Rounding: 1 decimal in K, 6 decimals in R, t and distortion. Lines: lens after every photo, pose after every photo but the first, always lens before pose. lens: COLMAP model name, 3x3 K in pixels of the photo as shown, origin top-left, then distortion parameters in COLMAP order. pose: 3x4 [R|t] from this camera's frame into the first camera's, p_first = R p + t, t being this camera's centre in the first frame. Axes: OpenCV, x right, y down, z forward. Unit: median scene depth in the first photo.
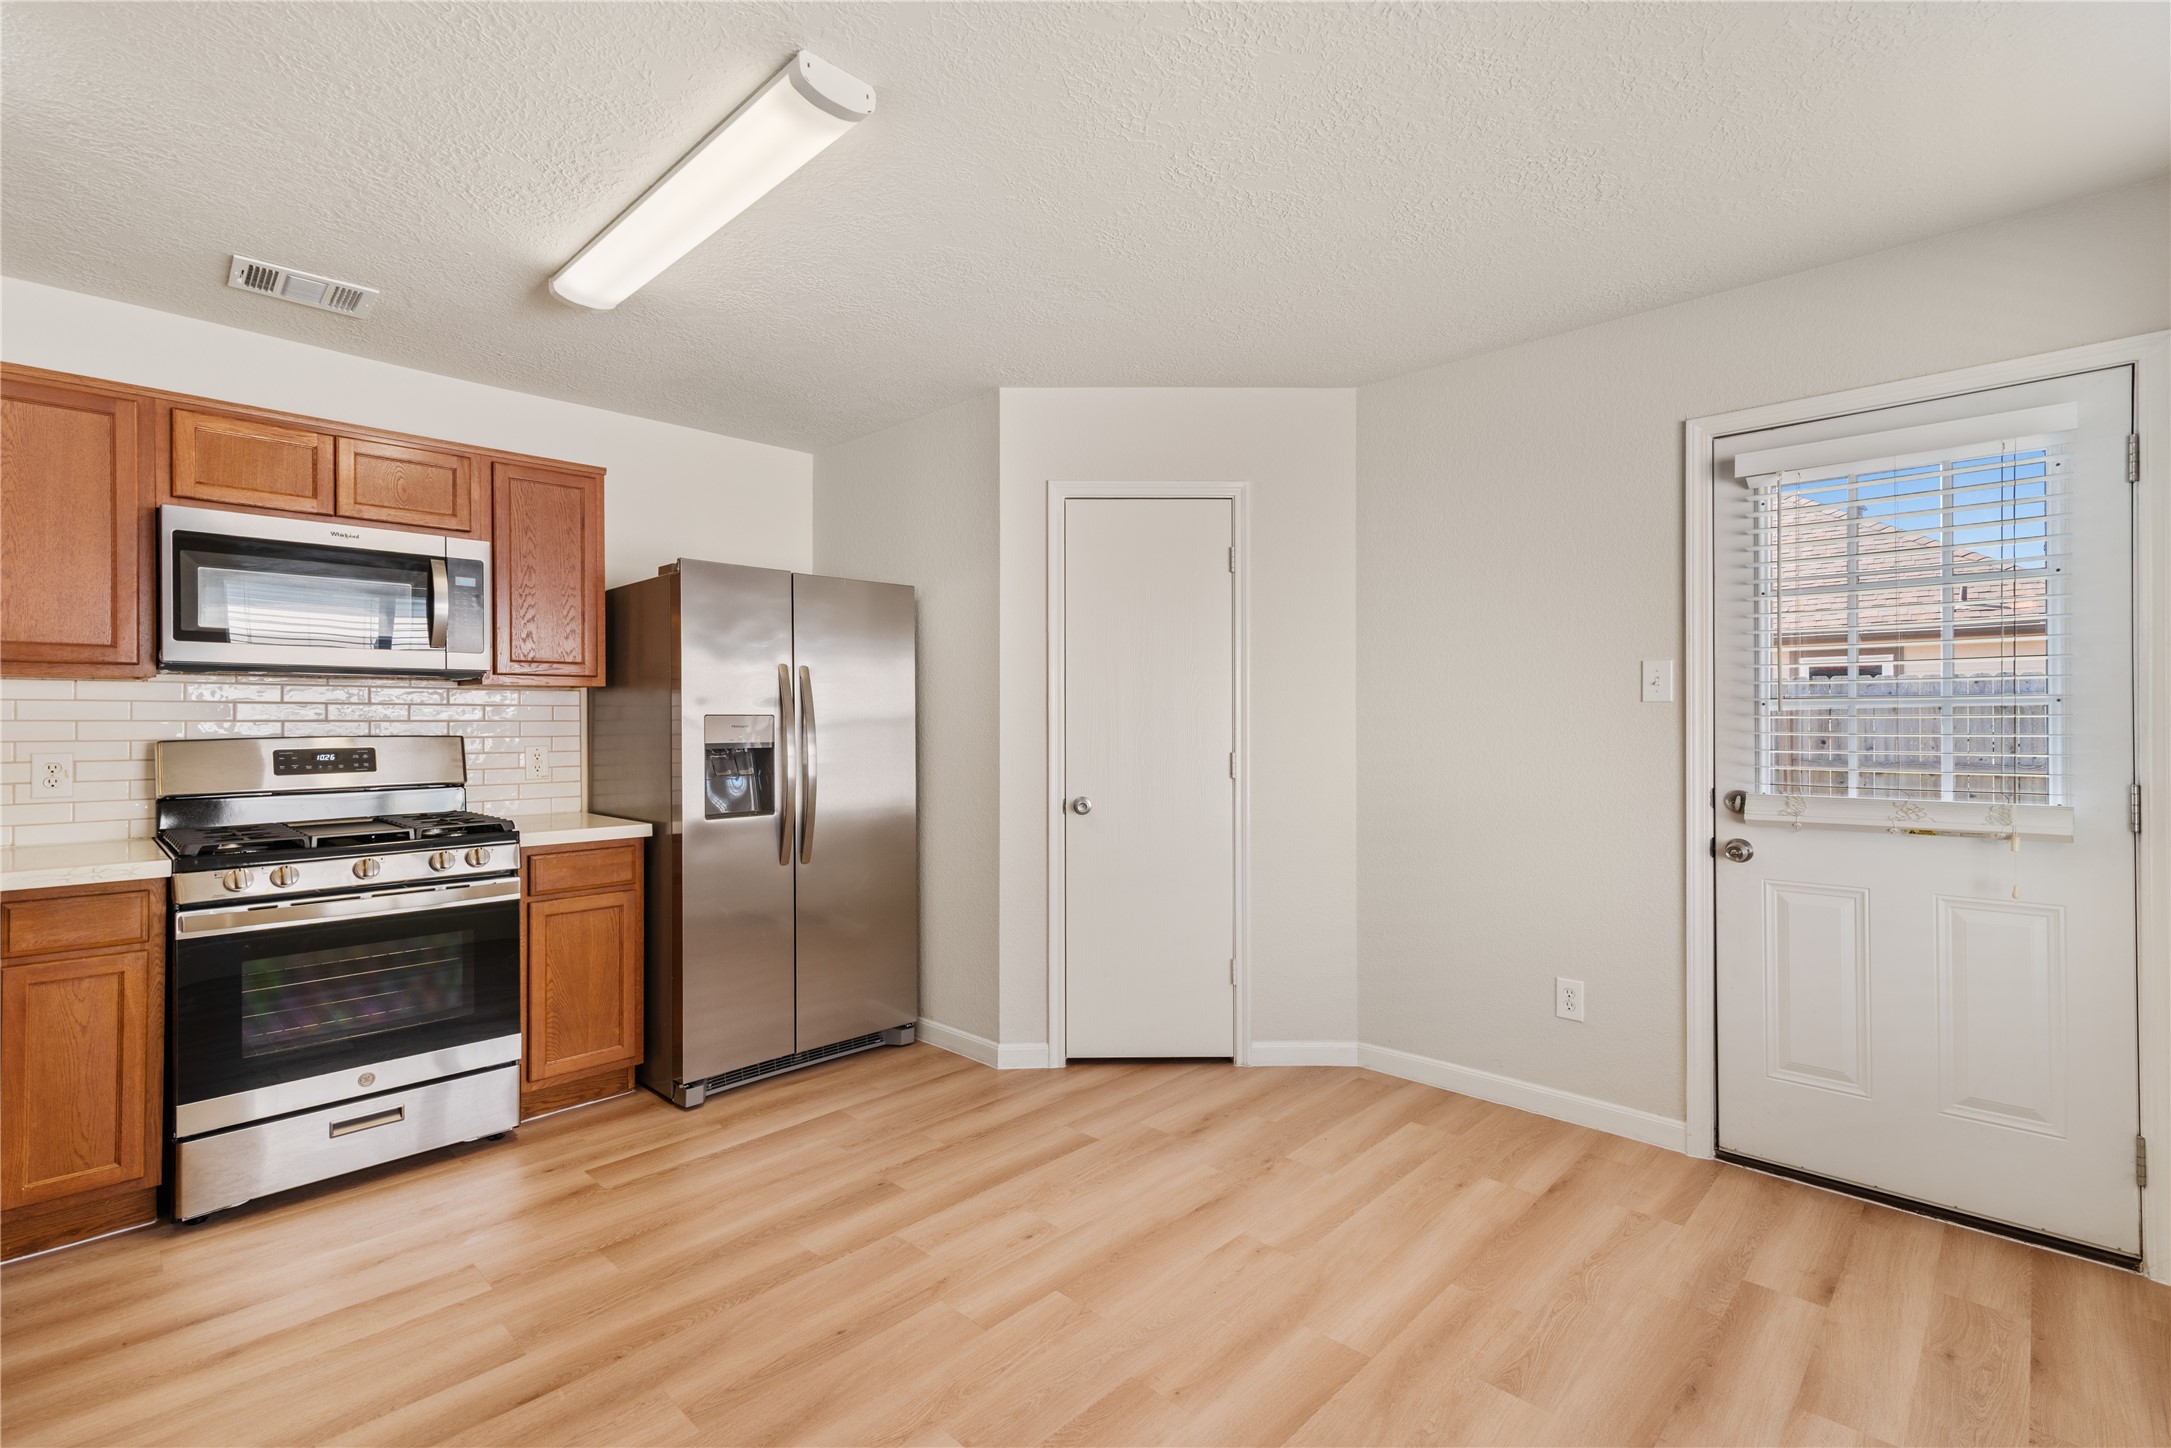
lens RADIAL K [[983.5, 0, 1082.7], [0, 983.5, 721.9], [0, 0, 1]] dist [0.004431, 0.000065]
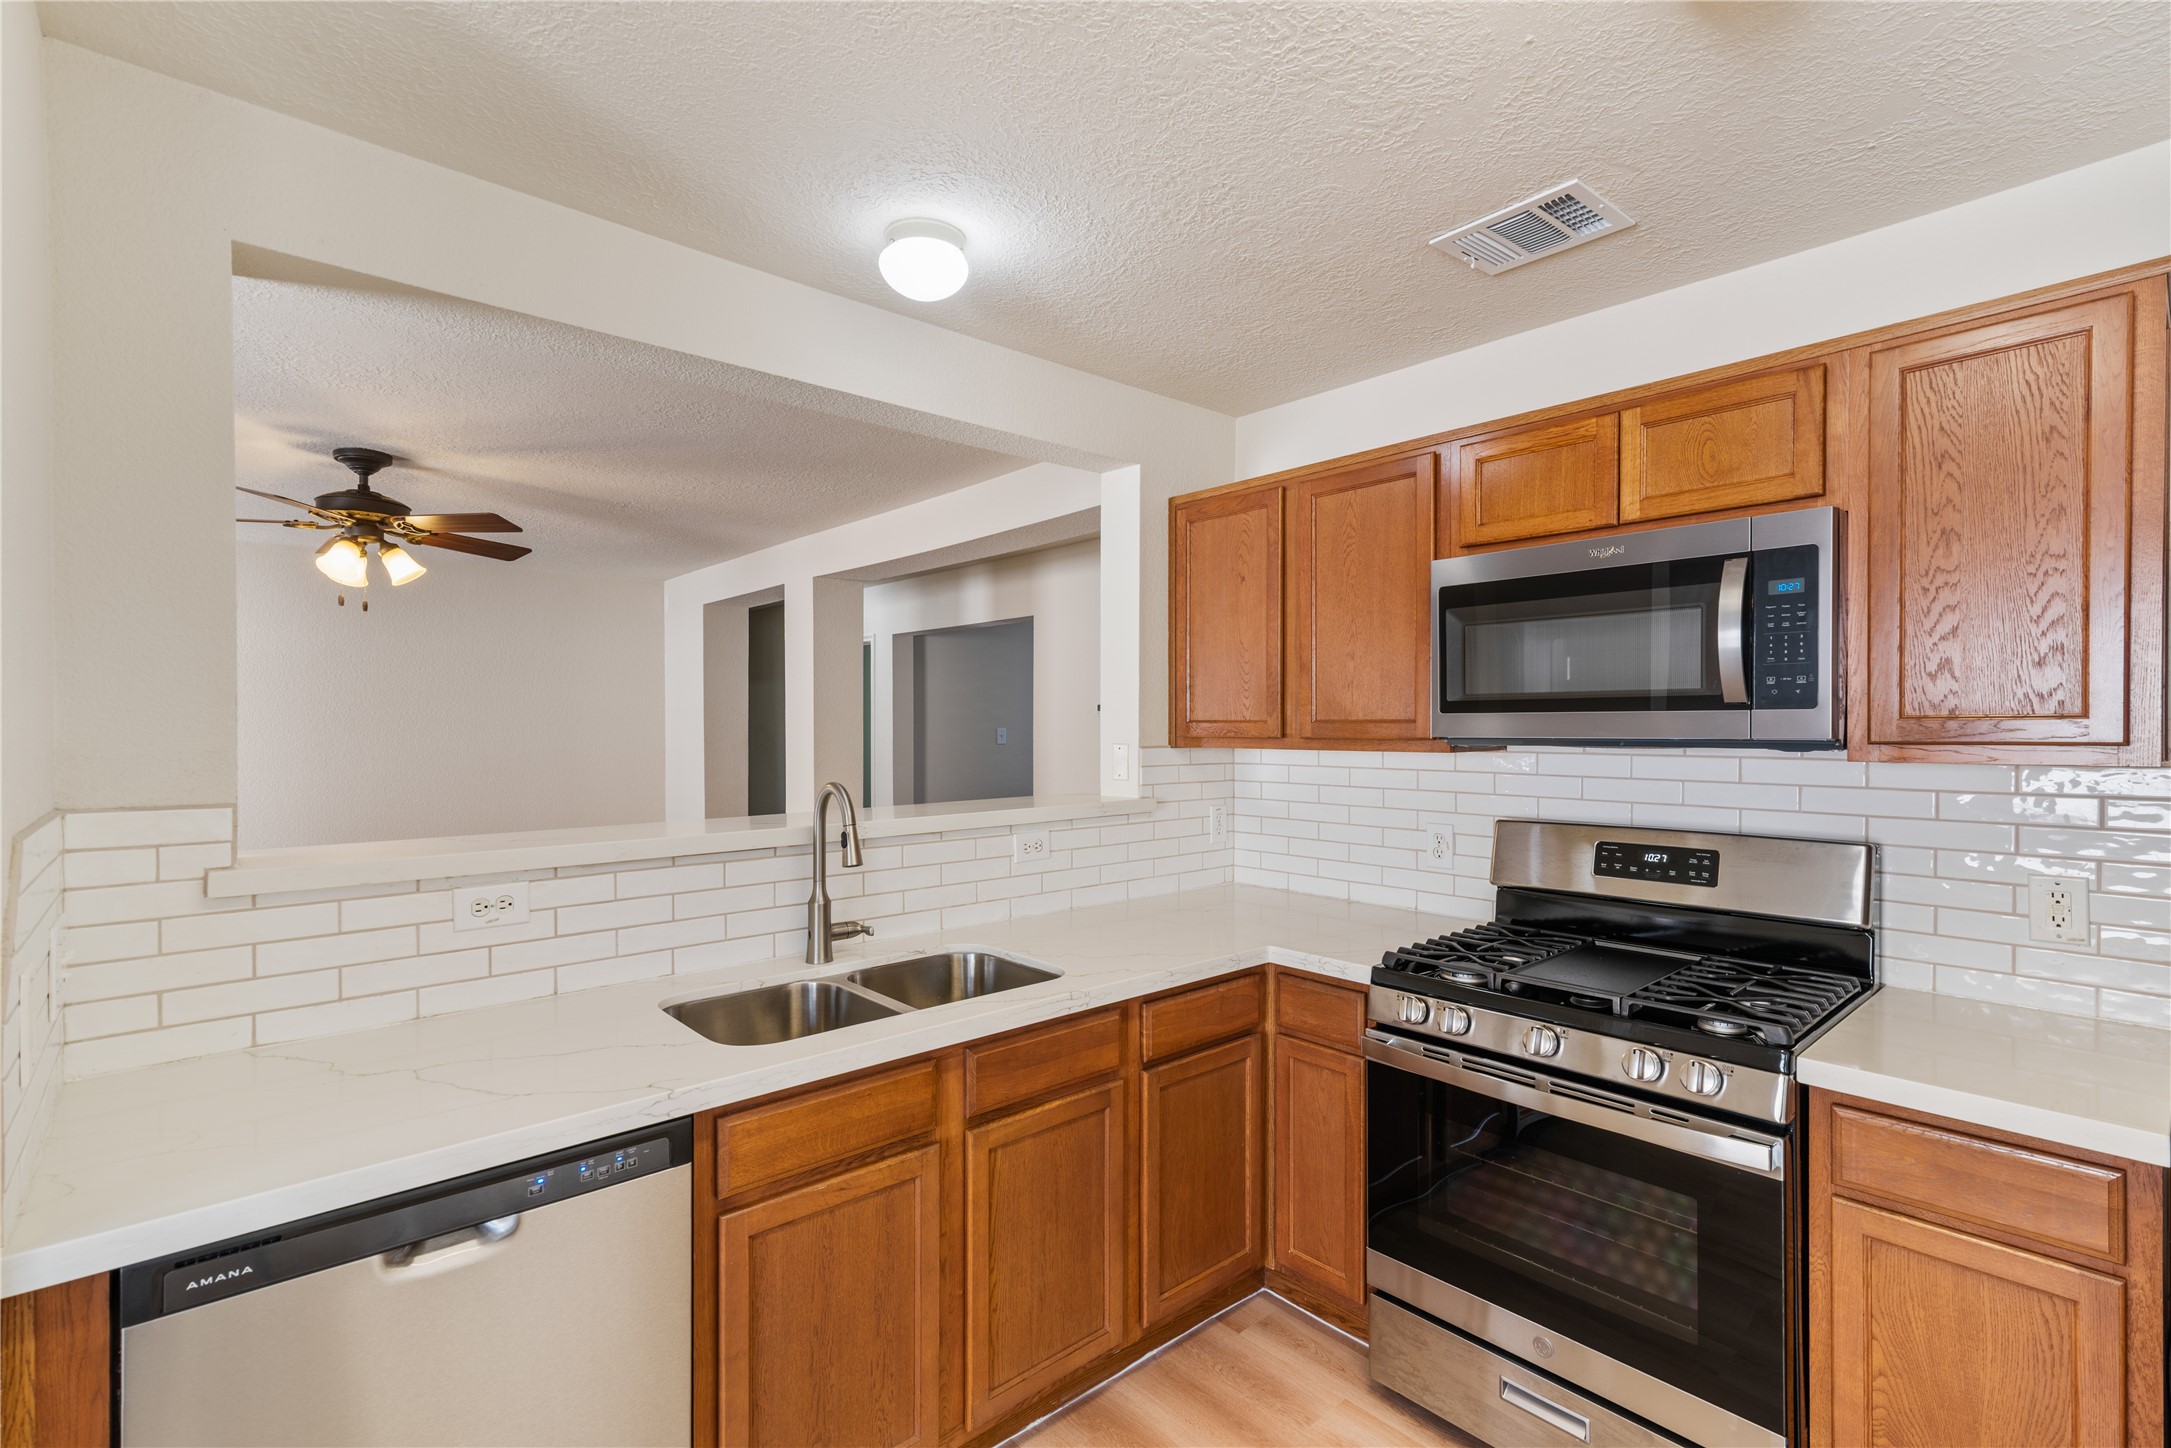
lens RADIAL K [[983.5, 0, 1082.8], [0, 983.5, 724.5], [0, 0, 1]] dist [0.004431, 0.000065]
pose [[-0.093439, 0.003084, -0.995620, -0.012055], [0.002963, 0.999992, 0.002820, -0.064958], [0.995621, -0.002686, -0.093447, 0.651911]]
